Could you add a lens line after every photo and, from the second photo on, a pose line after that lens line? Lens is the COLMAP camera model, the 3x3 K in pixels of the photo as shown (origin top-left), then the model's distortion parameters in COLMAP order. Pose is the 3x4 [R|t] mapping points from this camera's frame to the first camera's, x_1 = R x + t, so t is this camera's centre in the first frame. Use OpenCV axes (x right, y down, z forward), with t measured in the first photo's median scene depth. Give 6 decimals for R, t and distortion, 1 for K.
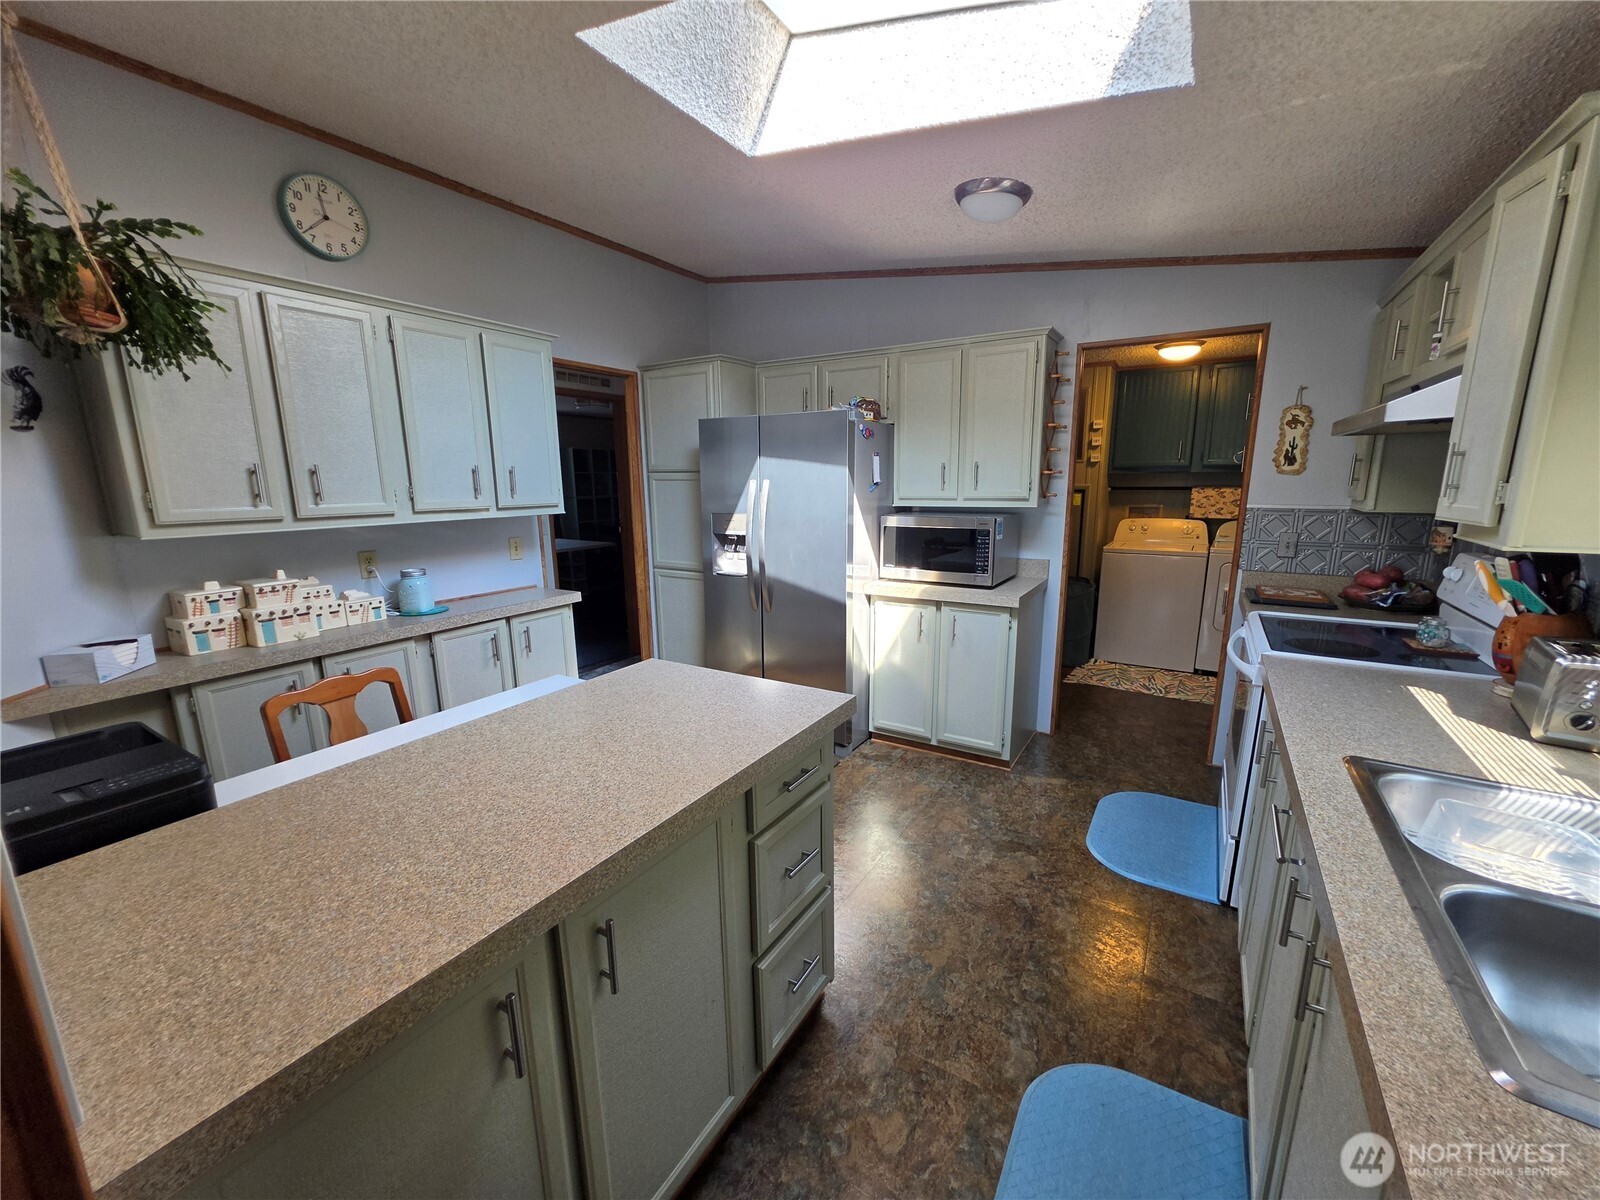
lens RADIAL K [[640.8, 0, 796.4], [0, 640.8, 608.5], [0, 0, 1]] dist [-0.005763, 0.002224]
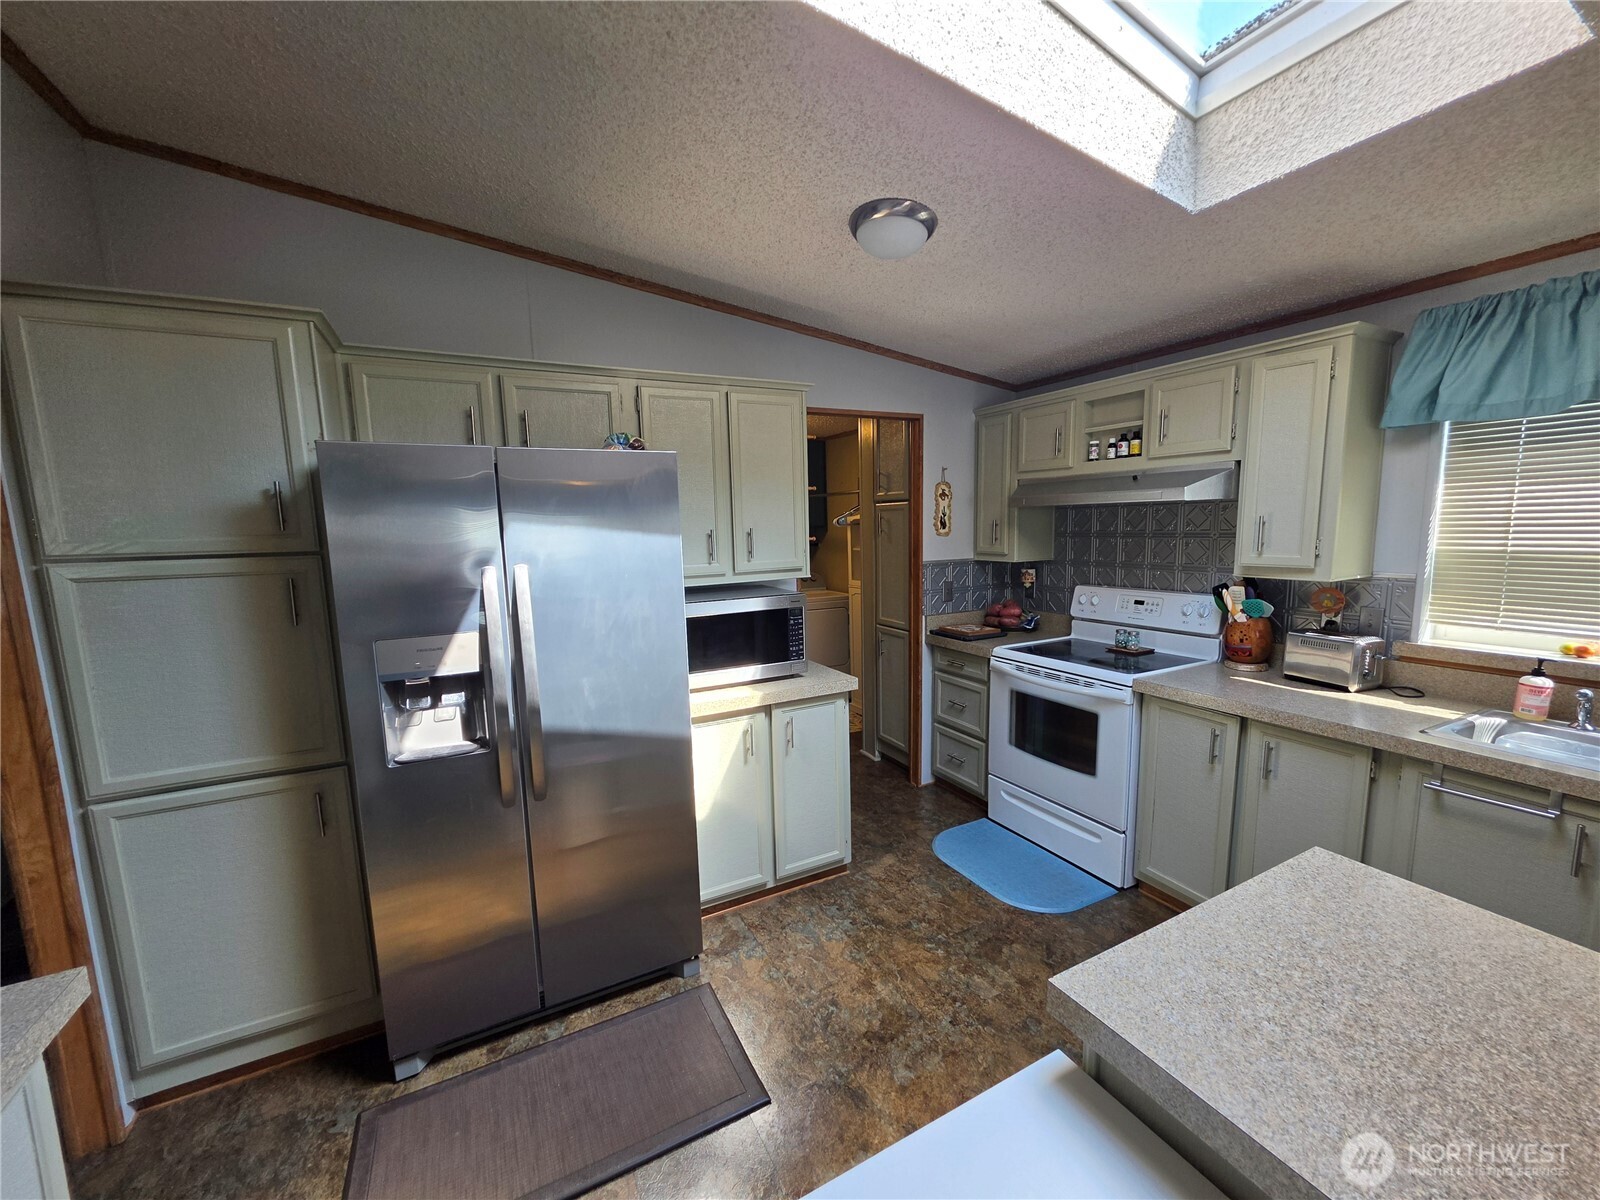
lens RADIAL K [[640.8, 0, 795.9], [0, 640.8, 609.2], [0, 0, 1]] dist [-0.005763, 0.002224]
pose [[0.510341, -0.117546, 0.851901, -0.427038], [0.193981, 0.980819, 0.019127, -0.138832], [-0.837809, 0.155491, 0.523354, 0.567032]]
